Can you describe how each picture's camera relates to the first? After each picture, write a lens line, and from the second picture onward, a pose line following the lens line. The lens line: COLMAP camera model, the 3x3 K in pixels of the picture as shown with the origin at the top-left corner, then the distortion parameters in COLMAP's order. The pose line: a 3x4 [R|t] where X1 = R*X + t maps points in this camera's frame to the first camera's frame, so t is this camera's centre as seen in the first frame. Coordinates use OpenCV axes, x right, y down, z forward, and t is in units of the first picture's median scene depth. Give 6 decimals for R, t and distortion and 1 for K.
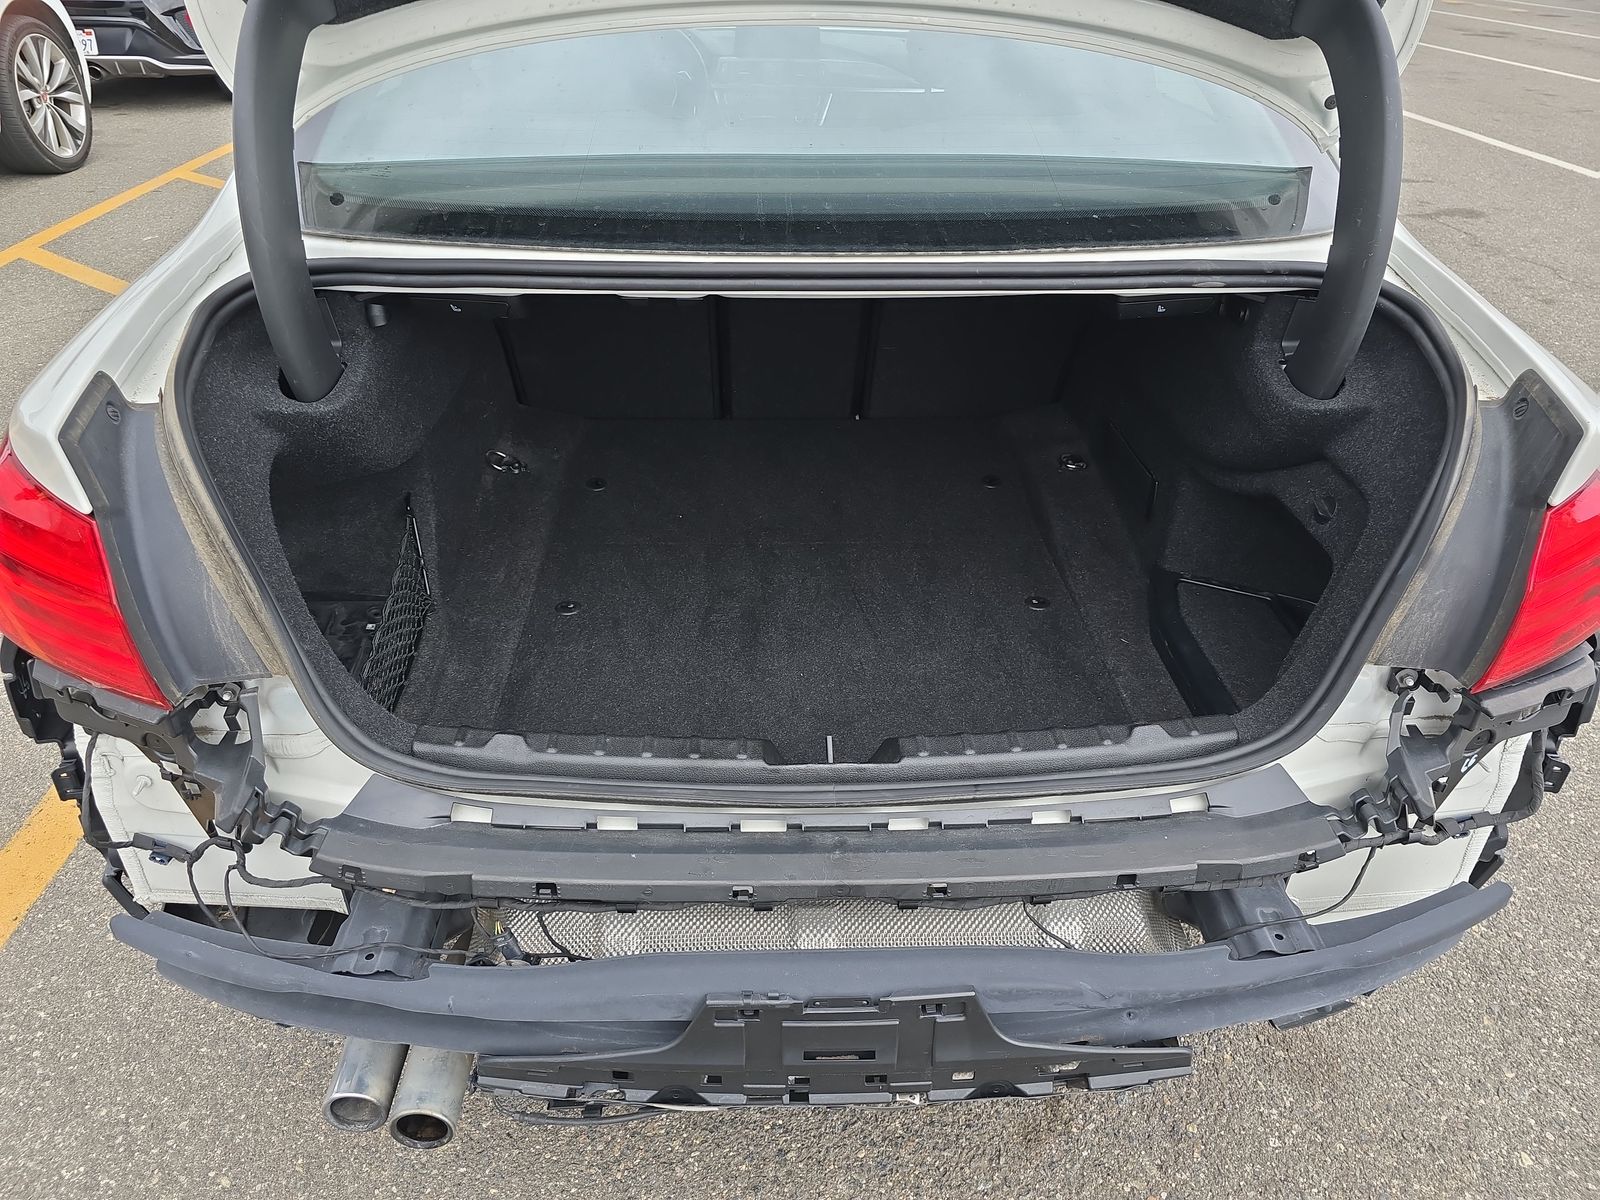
lens RADIAL K [[1085.4, 0, 797.7], [0, 1085.4, 603.7], [0, 0, 1]] dist [0.027076, -0.024634]
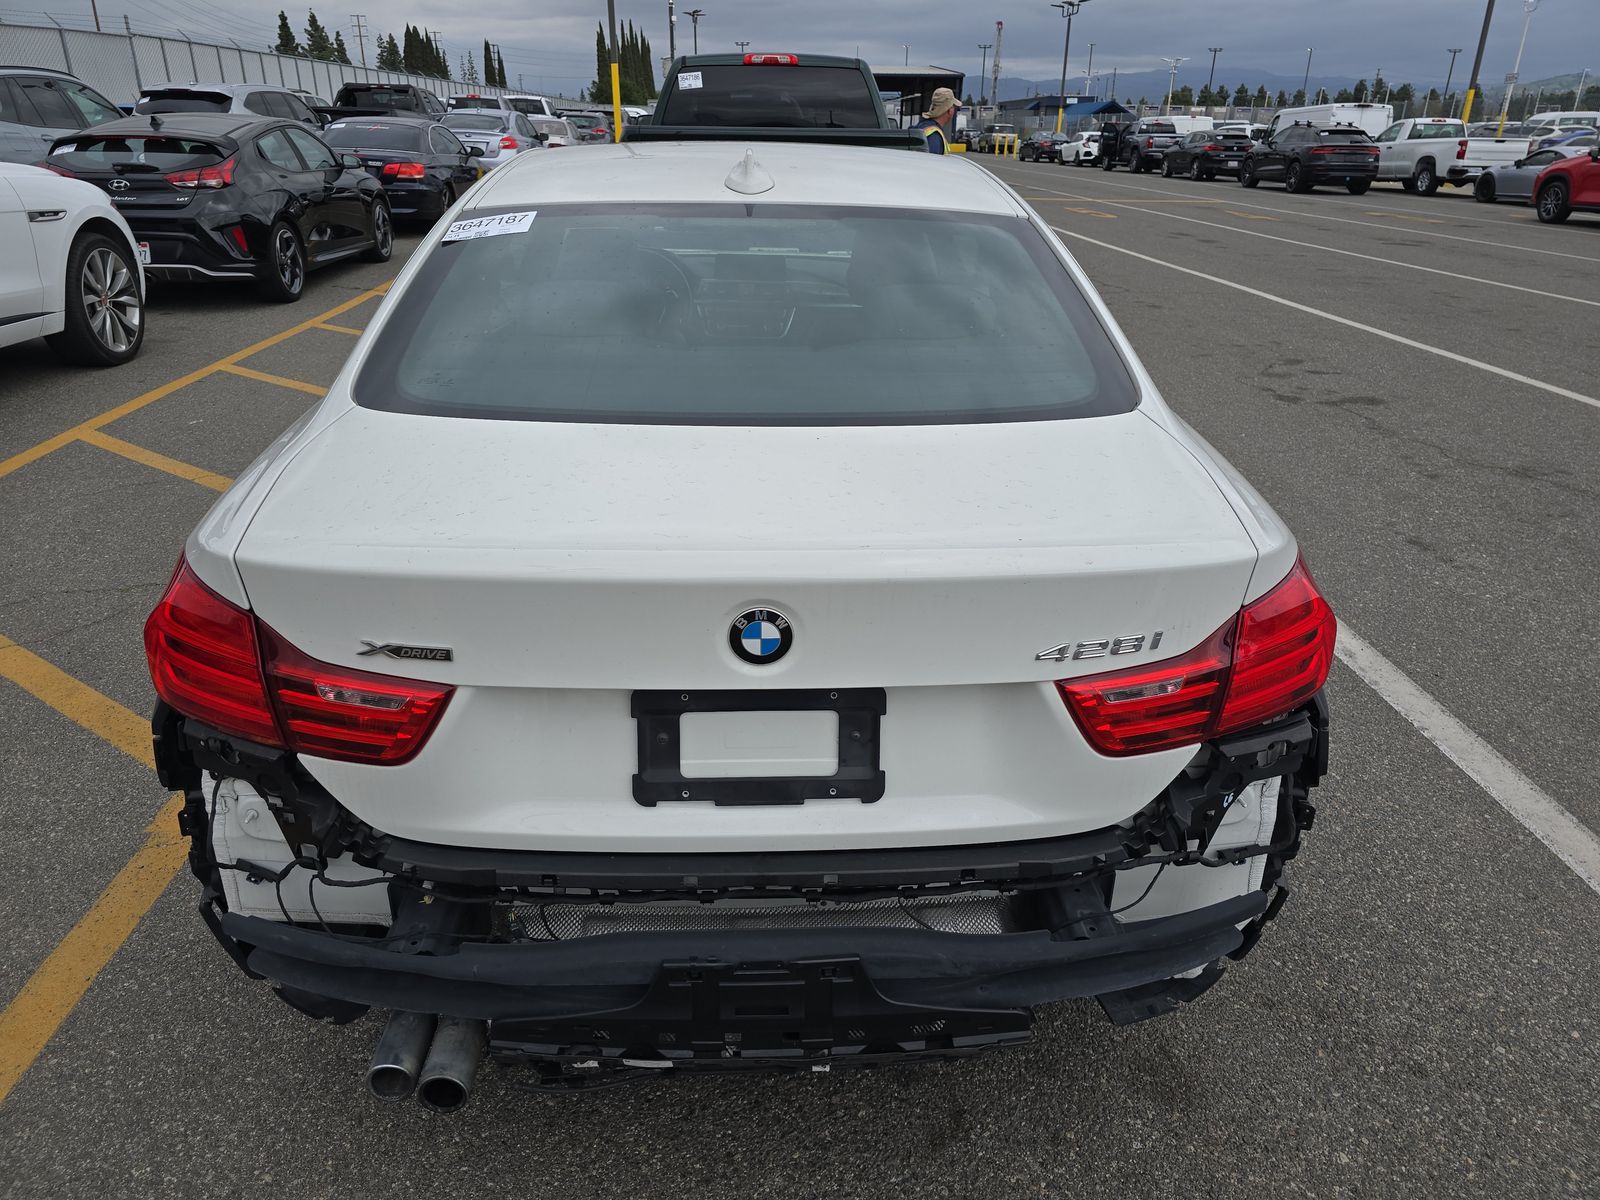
lens RADIAL K [[1085.4, 0, 797.9], [0, 1085.4, 599.2], [0, 0, 1]] dist [0.027076, -0.024634]
pose [[0.999944, -0.001374, 0.010537, 0.049454], [0.003033, 0.987268, -0.159035, 0.089001], [-0.010184, 0.159058, 0.987217, -0.294955]]
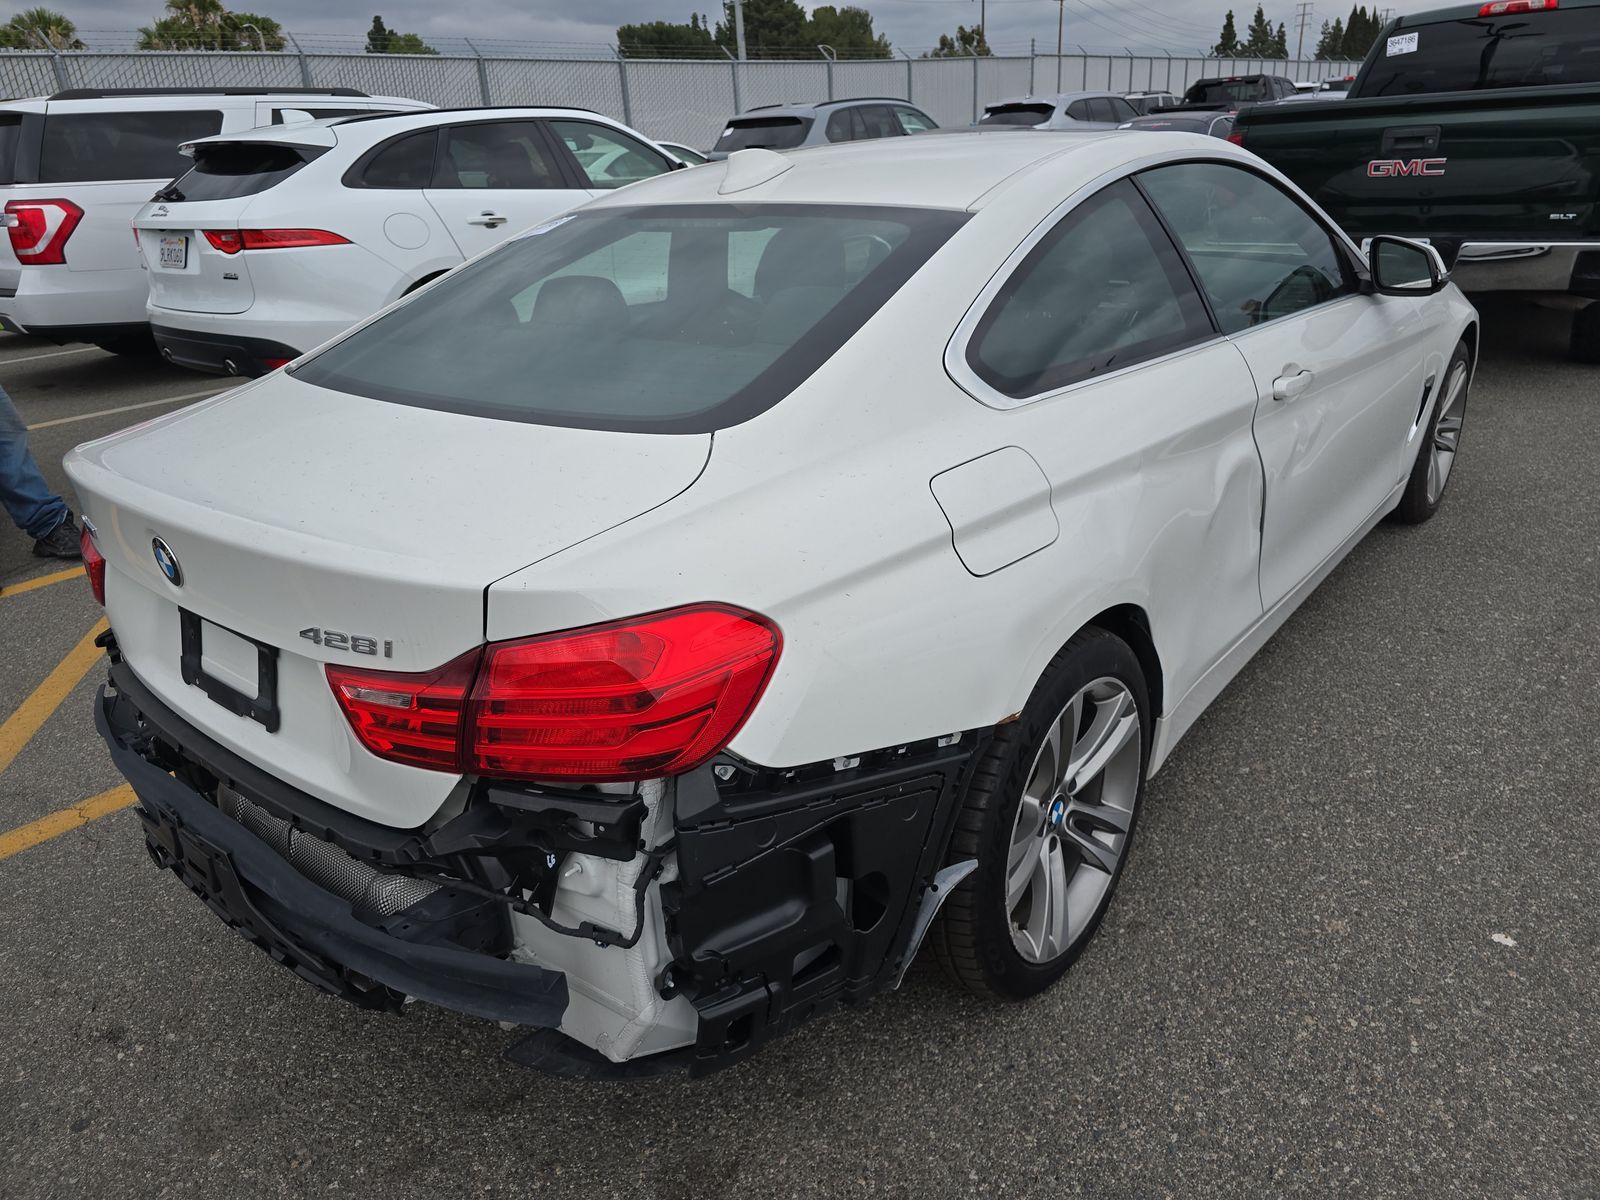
lens RADIAL K [[1085.4, 0, 787.0], [0, 1085.4, 594.0], [0, 0, 1]] dist [0.027076, -0.024634]
pose [[0.739802, 0.202981, -0.641476, 1.203851], [-0.301737, 0.952248, -0.046669, -0.127927], [0.601372, 0.228083, 0.765722, 0.117650]]
